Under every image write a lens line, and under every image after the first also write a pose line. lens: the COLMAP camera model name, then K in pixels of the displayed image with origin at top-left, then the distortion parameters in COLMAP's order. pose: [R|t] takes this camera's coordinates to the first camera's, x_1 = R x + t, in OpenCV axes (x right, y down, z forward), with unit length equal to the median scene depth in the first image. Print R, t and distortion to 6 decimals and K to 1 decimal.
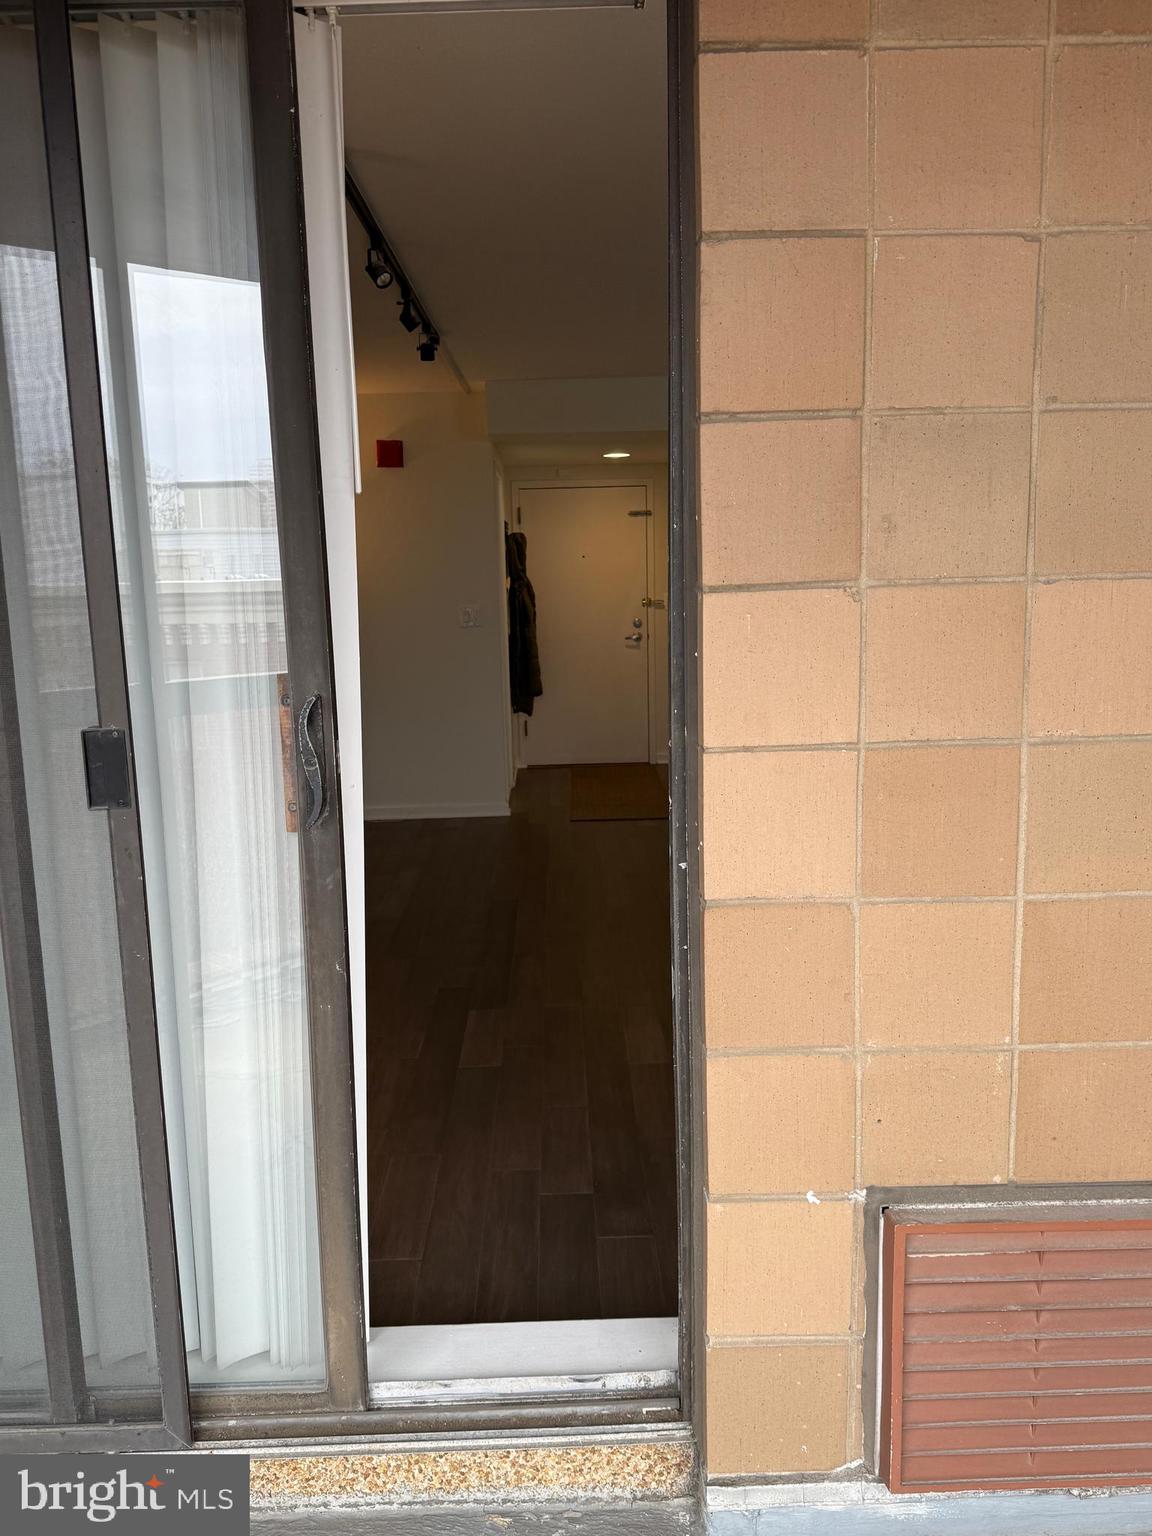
lens RADIAL K [[1206.1, 0, 574.8], [0, 1206.1, 767.6], [0, 0, 1]] dist [-0.001746, -0.000330]
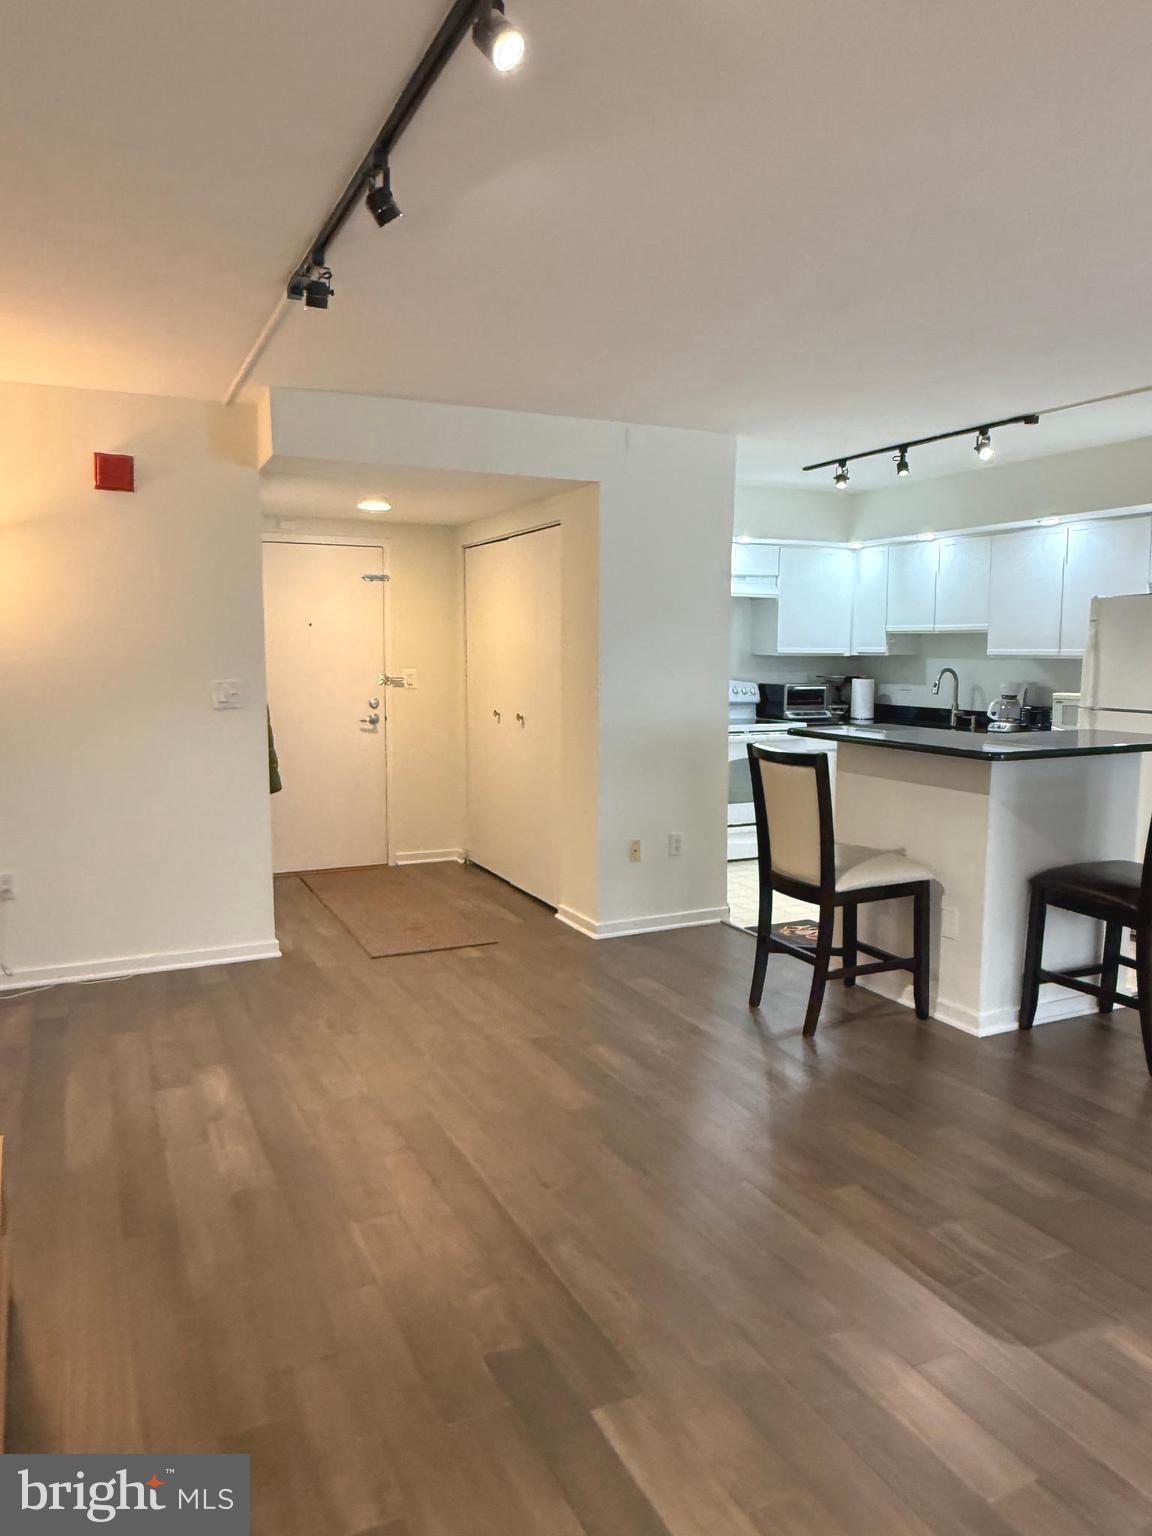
lens RADIAL K [[1079.9, 0, 579.5], [0, 1079.9, 767.8], [0, 0, 1]] dist [0.019225, -0.023962]
pose [[0.912702, -0.026637, 0.407756, -0.132654], [0.048287, 0.997912, -0.042895, -0.034056], [-0.405762, 0.058840, 0.912083, 0.241355]]
